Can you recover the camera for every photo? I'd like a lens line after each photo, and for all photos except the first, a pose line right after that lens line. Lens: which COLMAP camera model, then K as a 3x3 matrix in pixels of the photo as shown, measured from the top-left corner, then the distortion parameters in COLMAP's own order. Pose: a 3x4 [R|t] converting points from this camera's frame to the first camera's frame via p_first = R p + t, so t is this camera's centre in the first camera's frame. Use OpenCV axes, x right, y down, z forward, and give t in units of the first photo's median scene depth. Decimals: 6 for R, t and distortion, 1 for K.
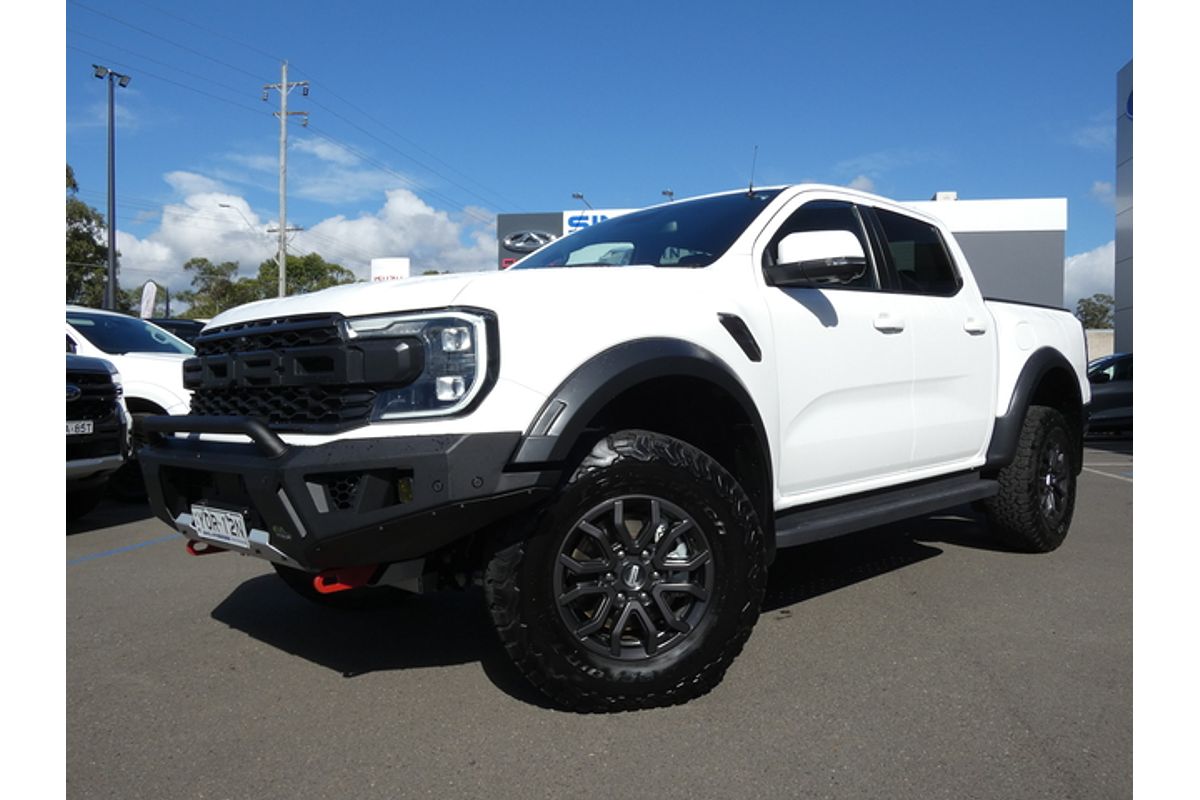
lens RADIAL K [[899.6, 0, 605.8], [0, 899.6, 398.6], [0, 0, 1]] dist [-0.002208, -0.005825]
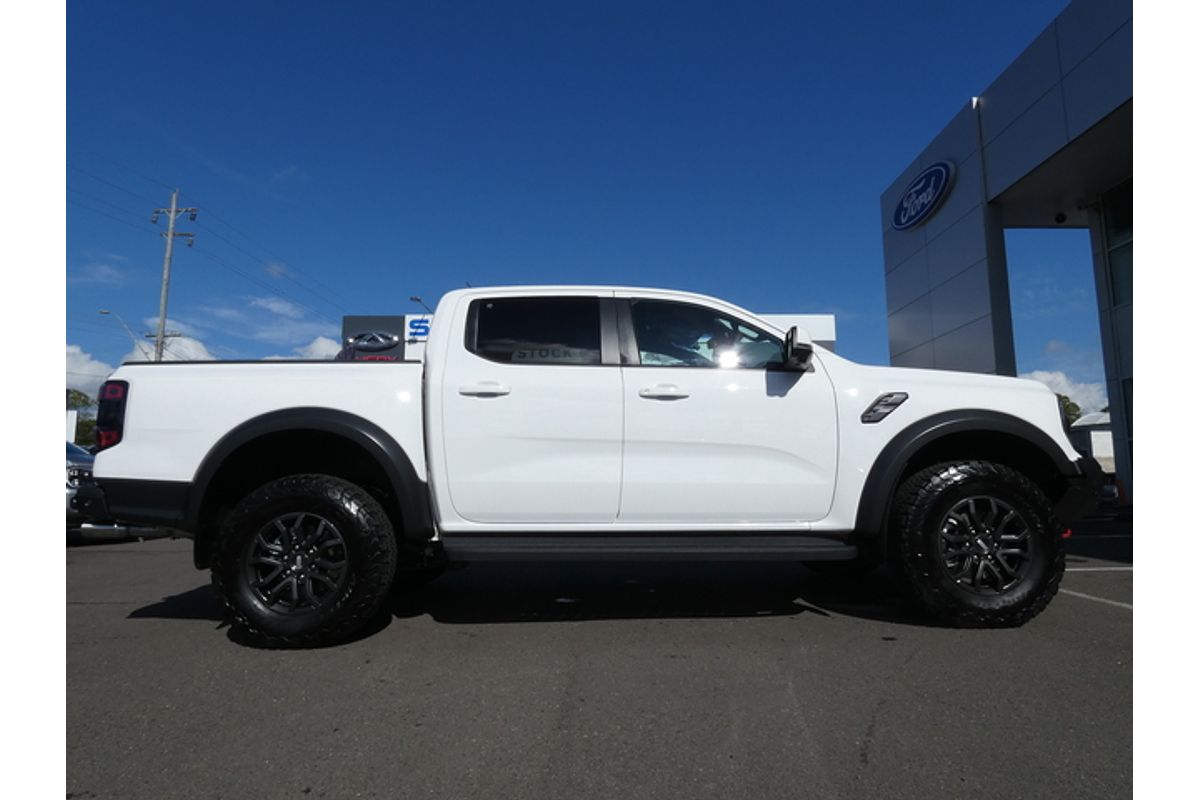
lens RADIAL K [[655.7, 0, 591.7], [0, 655.7, 396.5], [0, 0, 1]] dist [0.003266, -0.000864]
pose [[0.987737, 0.019983, 0.154840, 0.055253], [0.002834, 0.989316, -0.145759, 0.008336], [-0.156099, 0.144411, 0.977128, 0.192569]]
